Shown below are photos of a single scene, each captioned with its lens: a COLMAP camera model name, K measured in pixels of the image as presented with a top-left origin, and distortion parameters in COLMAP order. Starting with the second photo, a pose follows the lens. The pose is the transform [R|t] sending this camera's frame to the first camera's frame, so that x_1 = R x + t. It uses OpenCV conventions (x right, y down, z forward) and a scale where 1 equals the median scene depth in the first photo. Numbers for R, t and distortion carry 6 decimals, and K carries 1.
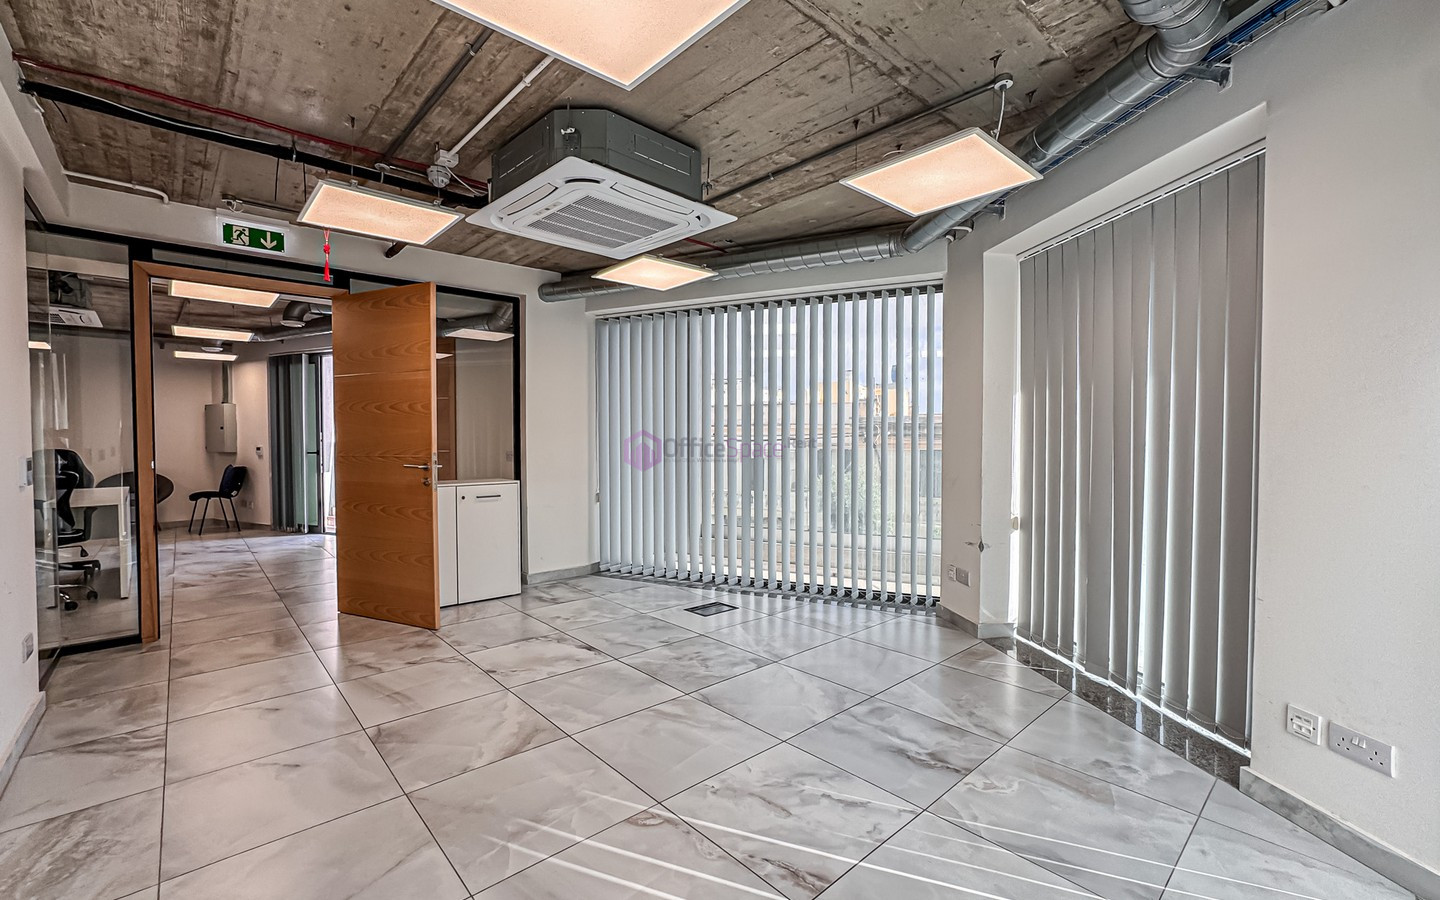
lens RADIAL K [[594.1, 0, 721.3], [0, 594.1, 453.3], [0, 0, 1]] dist [-0.033303, 0.014752]
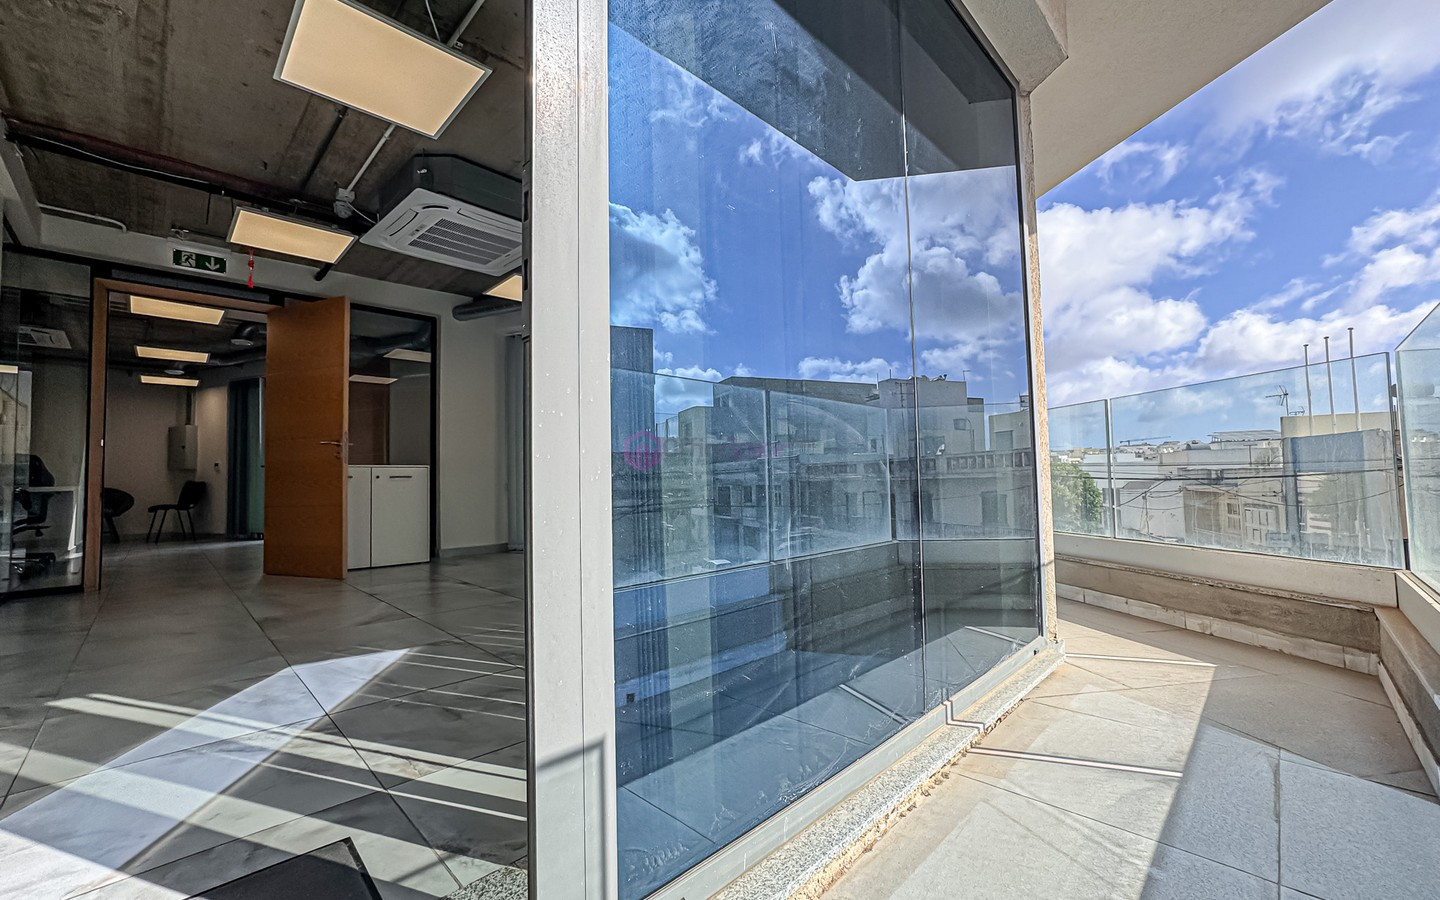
lens RADIAL K [[570.7, 0, 716.1], [0, 570.7, 454.2], [0, 0, 1]] dist [-0.039916, 0.017021]
pose [[0.999103, -0.016535, 0.038978, 0.258779], [0.019267, 0.997305, -0.070785, 0.154522], [-0.037702, 0.071473, 0.996730, -0.203954]]
